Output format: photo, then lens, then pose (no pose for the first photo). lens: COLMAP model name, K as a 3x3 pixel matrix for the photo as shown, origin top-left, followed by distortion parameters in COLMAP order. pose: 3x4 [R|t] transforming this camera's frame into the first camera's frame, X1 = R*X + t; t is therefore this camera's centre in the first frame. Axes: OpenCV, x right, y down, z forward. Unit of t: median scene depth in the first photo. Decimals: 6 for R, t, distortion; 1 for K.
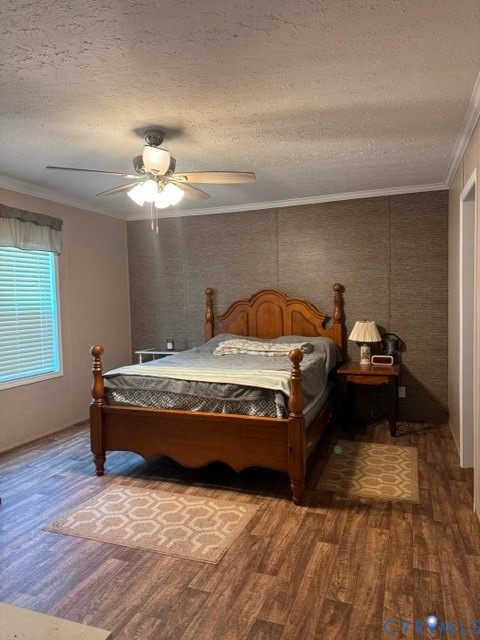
lens RADIAL K [[444.9, 0, 242.9], [0, 444.9, 320.3], [0, 0, 1]] dist [0.084297, -0.071668]
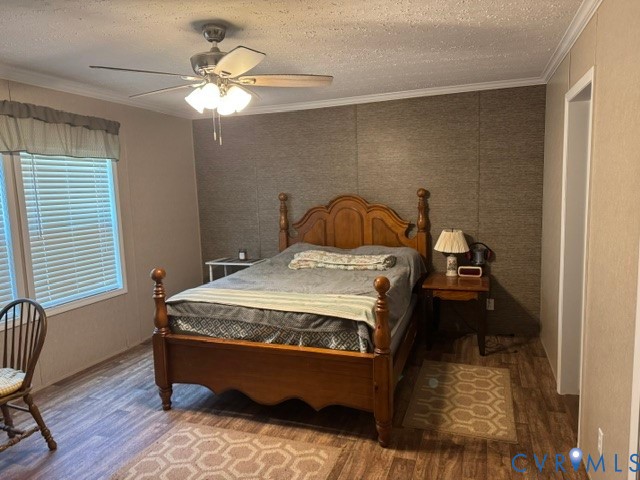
lens RADIAL K [[448.5, 0, 322.2], [0, 448.5, 241.5], [0, 0, 1]] dist [0.072478, -0.063245]
pose [[0.999903, -0.012186, 0.006812, -0.002898], [0.011702, 0.997679, 0.067081, -0.055940], [-0.007614, -0.066995, 0.997724, 0.097779]]
